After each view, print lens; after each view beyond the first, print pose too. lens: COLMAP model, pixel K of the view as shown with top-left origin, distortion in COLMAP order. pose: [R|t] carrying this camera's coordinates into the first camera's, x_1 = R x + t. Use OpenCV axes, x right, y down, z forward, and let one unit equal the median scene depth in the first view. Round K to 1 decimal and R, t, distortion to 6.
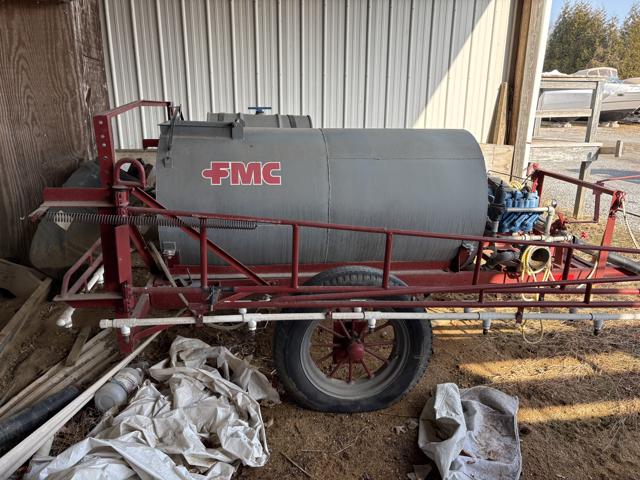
lens RADIAL K [[479.0, 0, 313.1], [0, 479.0, 237.7], [0, 0, 1]] dist [0.040388, -0.047998]
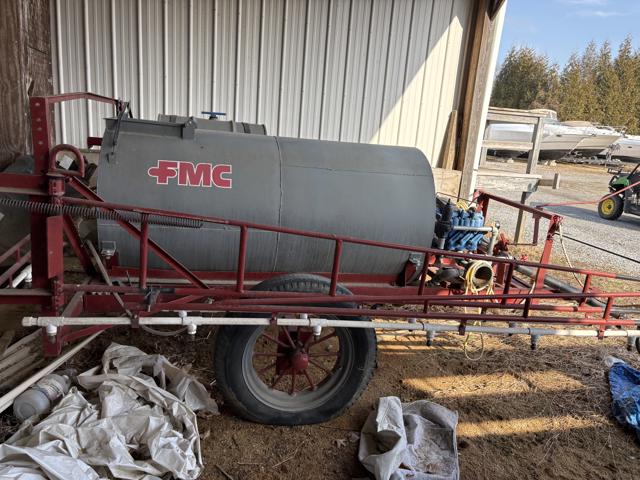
lens RADIAL K [[479.0, 0, 313.3], [0, 479.0, 242.2], [0, 0, 1]] dist [0.040388, -0.047998]
pose [[0.993650, 0.048851, 0.101360, 0.004837], [-0.045370, 0.998308, -0.036371, 0.025854], [-0.102965, 0.031541, 0.994185, 0.017444]]
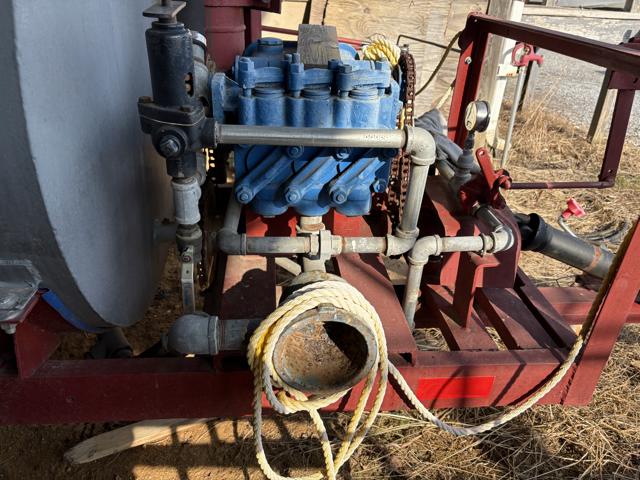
lens RADIAL K [[479.0, 0, 320.7], [0, 479.0, 244.4], [0, 0, 1]] dist [0.040388, -0.047998]
pose [[0.998994, 0.043068, -0.012465, 0.492862], [-0.039573, 0.977667, 0.206400, -0.061332], [0.021076, -0.205699, 0.978388, 0.828433]]
